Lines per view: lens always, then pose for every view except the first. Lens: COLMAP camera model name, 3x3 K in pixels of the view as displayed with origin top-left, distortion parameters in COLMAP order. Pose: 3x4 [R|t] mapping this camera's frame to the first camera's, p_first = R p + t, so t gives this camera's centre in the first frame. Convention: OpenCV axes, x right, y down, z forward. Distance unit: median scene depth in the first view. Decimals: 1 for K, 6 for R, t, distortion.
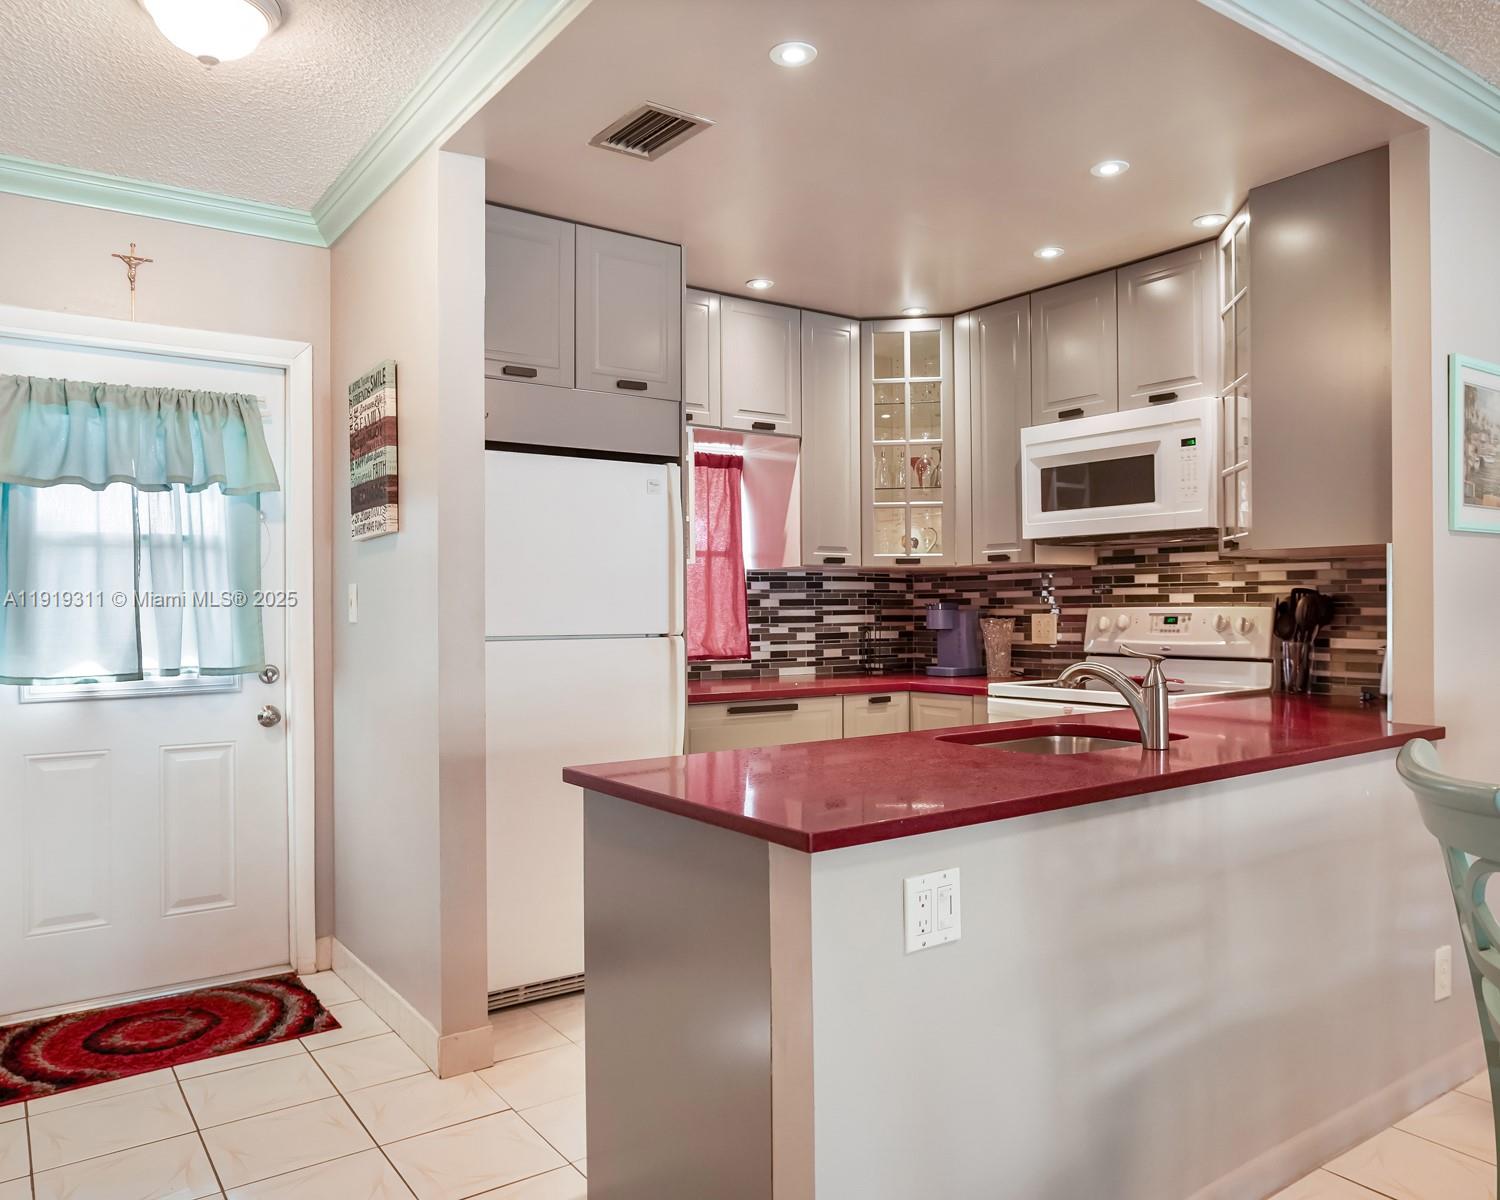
lens RADIAL K [[1090.5, 0, 750.0], [0, 1090.5, 600.0], [0, 0, 1]] dist [-0.005779, -0.000326]
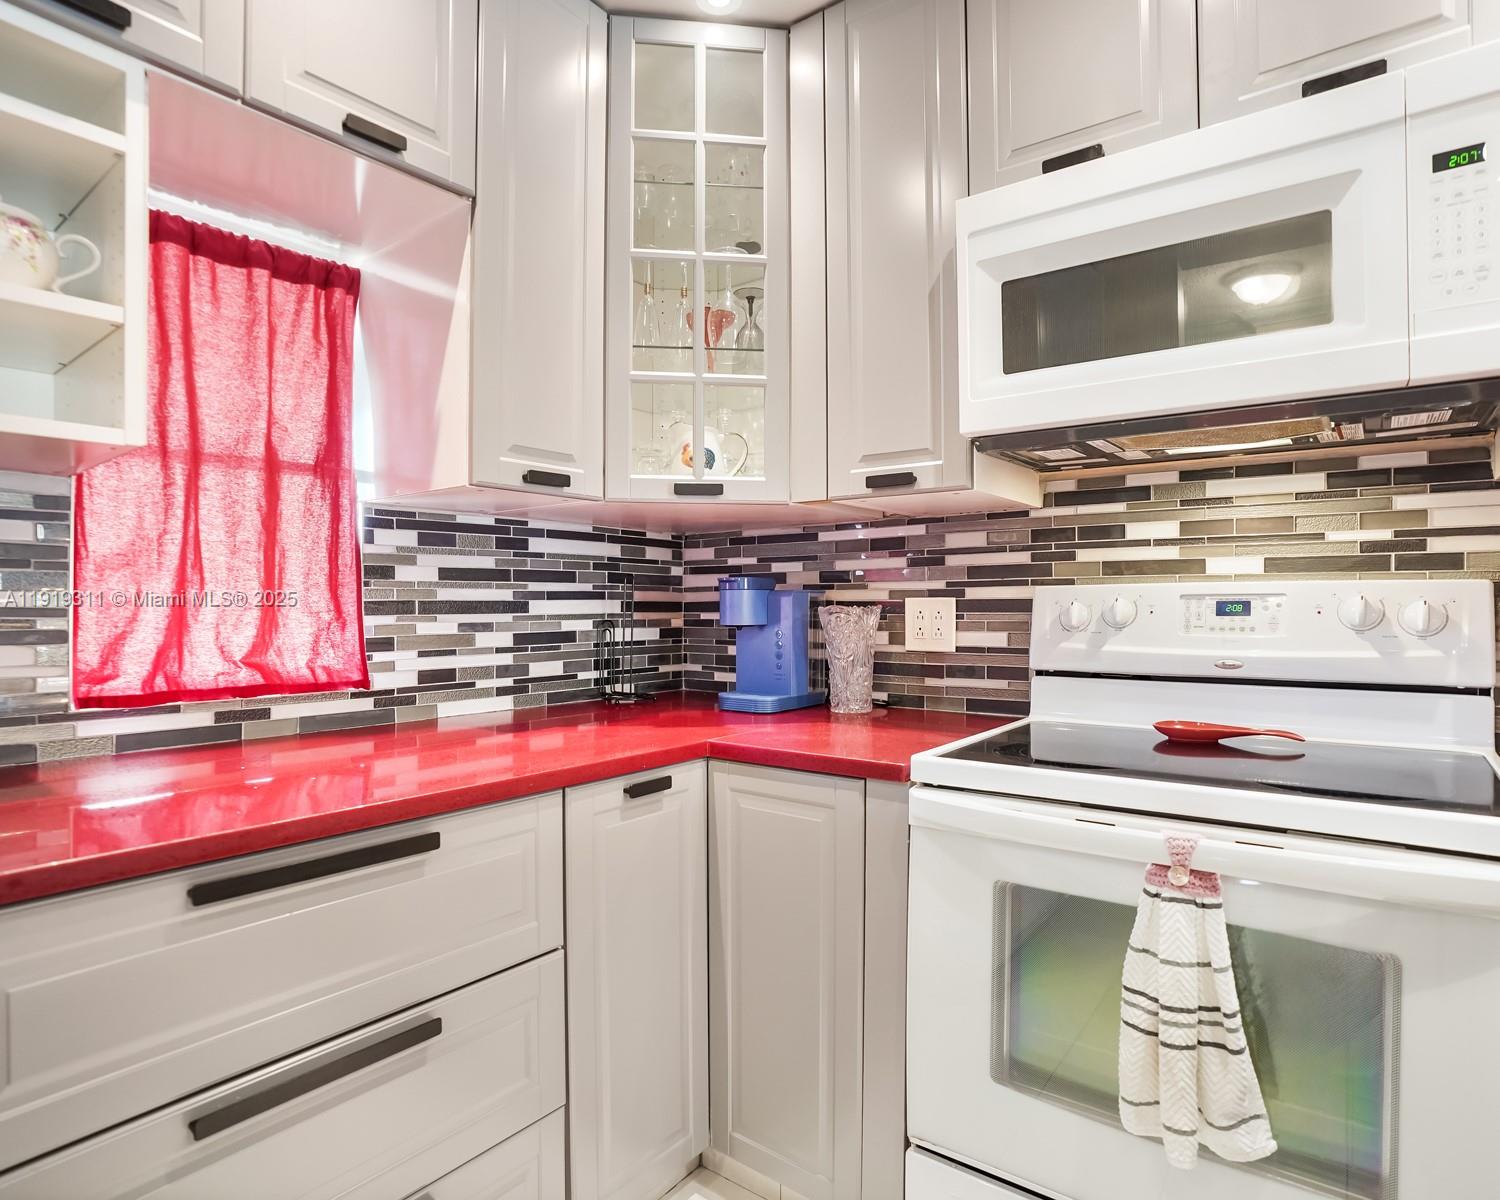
lens RADIAL K [[846.4, 0, 750.0], [0, 846.4, 600.0], [0, 0, 1]] dist [-0.072512, 0.030171]
pose [[0.955985, 0.005213, 0.293369, 0.053367], [-0.005958, 0.999981, 0.001647, 0.013679], [-0.293355, -0.003323, 0.955998, 0.612303]]
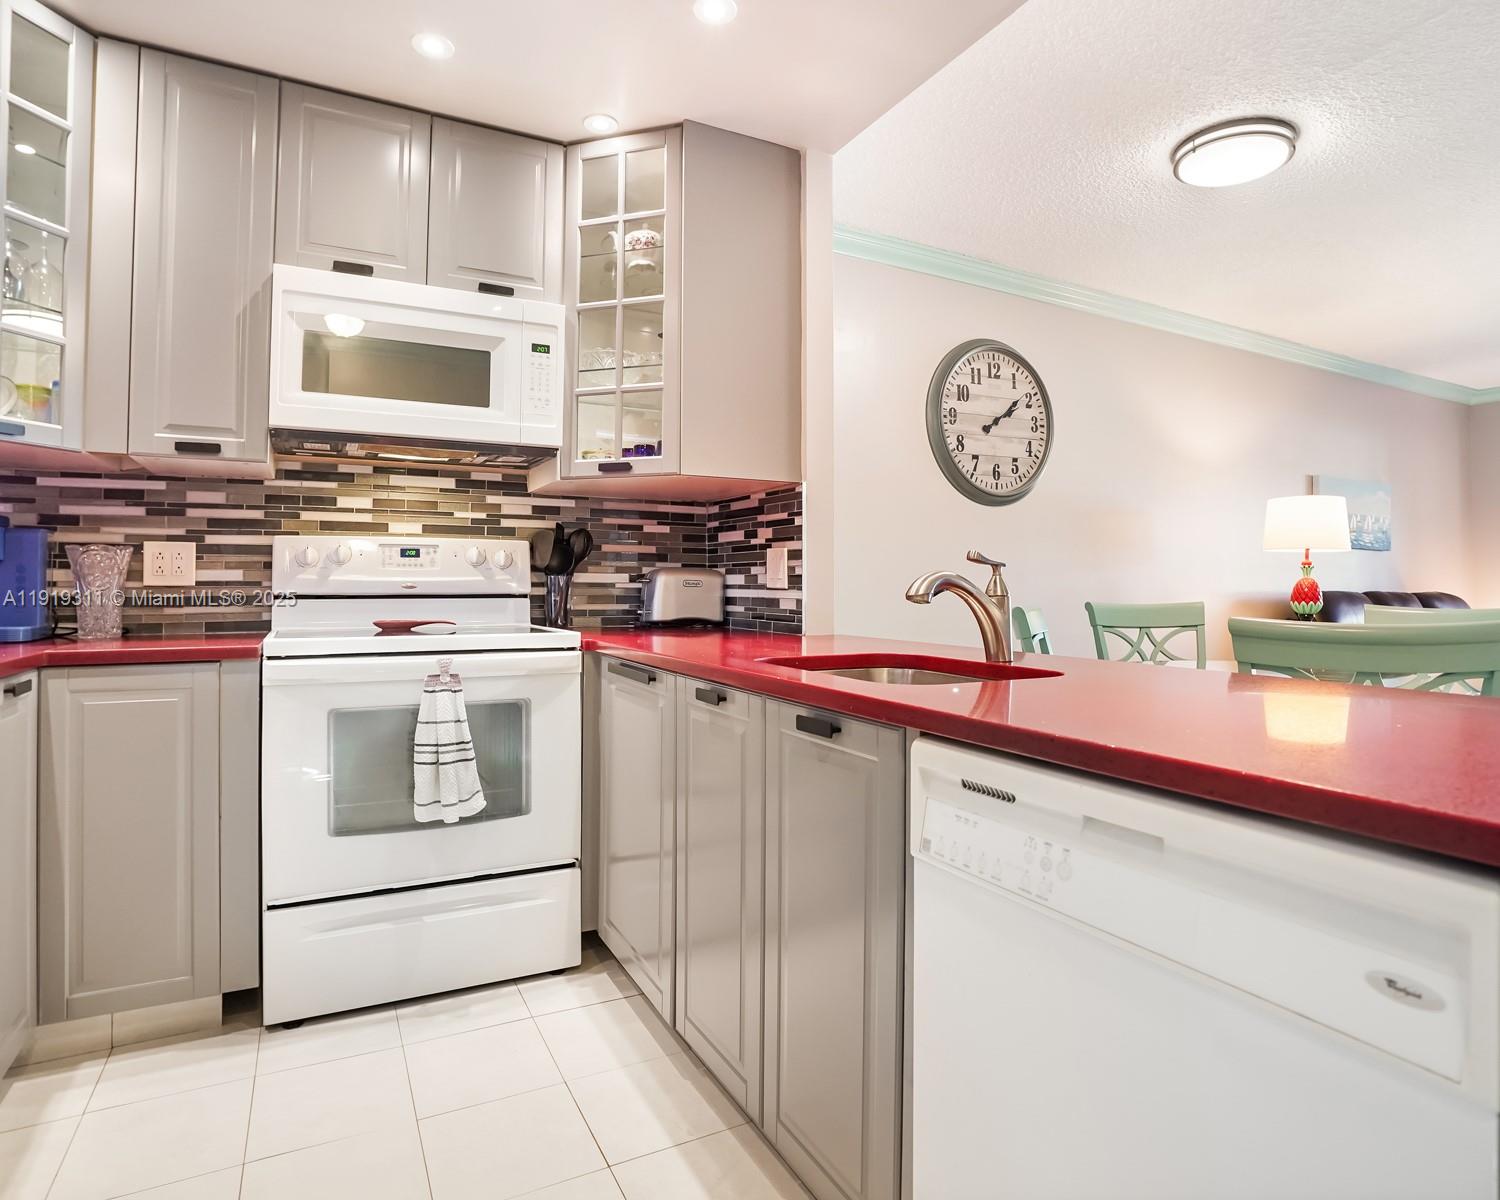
lens RADIAL K [[846.4, 0, 750.0], [0, 846.4, 600.0], [0, 0, 1]] dist [-0.072512, 0.030171]
pose [[0.134159, -0.010345, 0.990906, -0.196112], [-0.011985, 0.999855, 0.012061, 0.038817], [-0.990887, -0.013494, 0.134016, 0.568726]]
